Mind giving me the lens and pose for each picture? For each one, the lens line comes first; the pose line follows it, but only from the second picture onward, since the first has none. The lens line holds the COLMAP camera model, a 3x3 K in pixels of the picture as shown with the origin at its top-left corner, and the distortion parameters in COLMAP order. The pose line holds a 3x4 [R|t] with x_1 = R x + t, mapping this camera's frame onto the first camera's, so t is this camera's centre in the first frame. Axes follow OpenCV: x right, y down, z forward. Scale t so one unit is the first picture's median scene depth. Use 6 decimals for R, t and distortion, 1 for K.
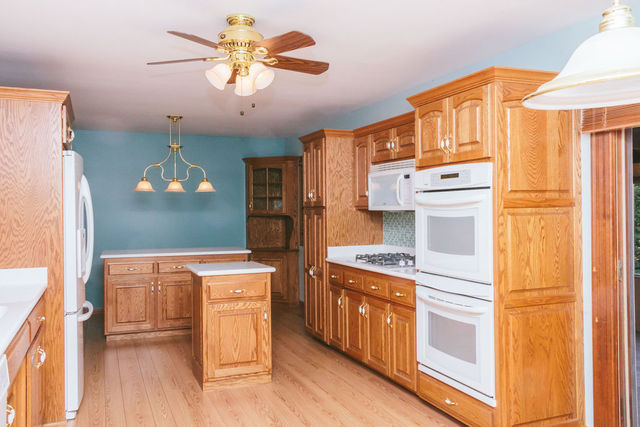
lens RADIAL K [[535.8, 0, 324.7], [0, 535.8, 210.3], [0, 0, 1]] dist [0.004946, 0.015104]
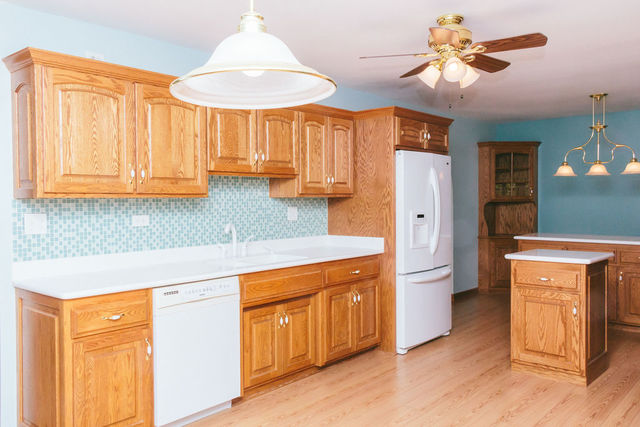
lens RADIAL K [[535.8, 0, 316.9], [0, 535.8, 210.7], [0, 0, 1]] dist [0.004946, 0.015104]
pose [[0.436654, 0.024067, -0.899307, 0.541521], [0.004372, 0.999574, 0.028873, -0.002234], [0.899619, -0.016539, 0.436363, 0.217242]]
